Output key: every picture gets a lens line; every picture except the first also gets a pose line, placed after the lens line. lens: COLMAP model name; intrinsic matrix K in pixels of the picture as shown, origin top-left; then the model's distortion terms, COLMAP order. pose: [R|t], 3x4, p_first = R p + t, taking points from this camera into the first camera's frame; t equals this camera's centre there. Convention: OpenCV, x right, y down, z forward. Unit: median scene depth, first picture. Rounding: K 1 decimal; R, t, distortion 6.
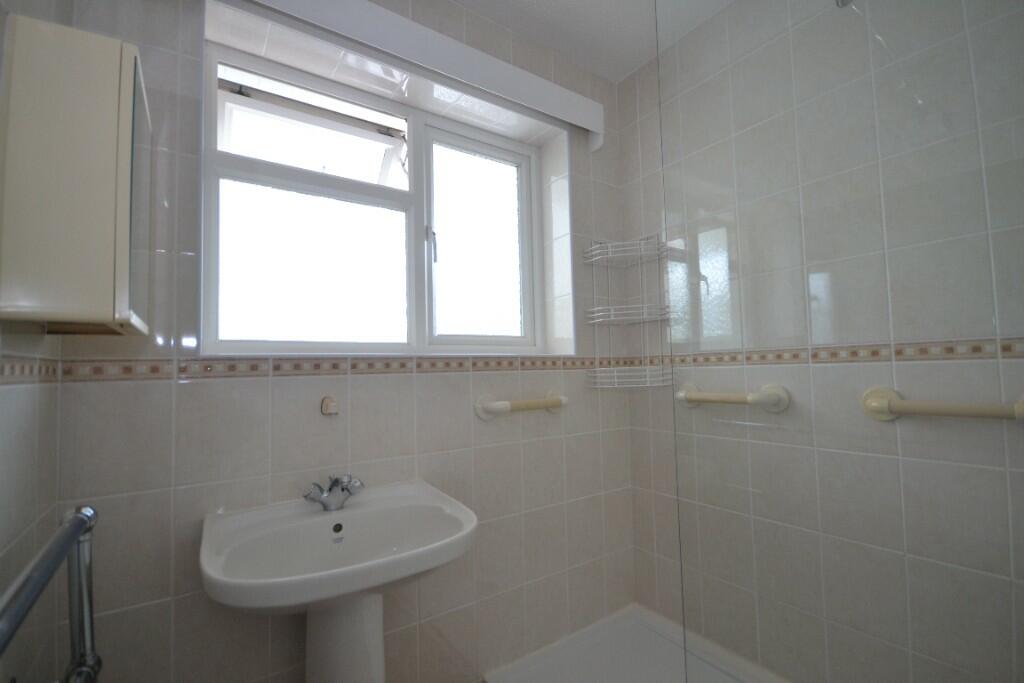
lens RADIAL K [[432.4, 0, 512.0], [0, 432.4, 341.5], [0, 0, 1]] dist [0.000332, -0.000042]
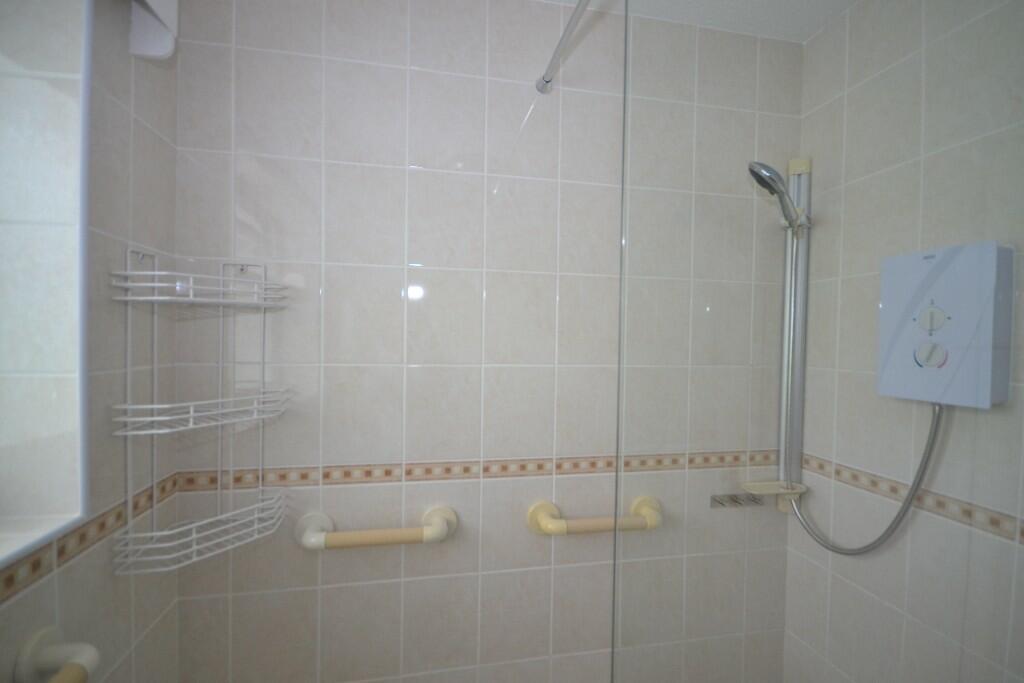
lens RADIAL K [[465.9, 0, 512.0], [0, 465.9, 341.5], [0, 0, 1]] dist [-0.002081, -0.001153]
pose [[0.388944, 0.007925, 0.921227, -0.143555], [-0.073708, 0.997025, 0.022542, -0.225149], [-0.918308, -0.076669, 0.388371, 0.532447]]
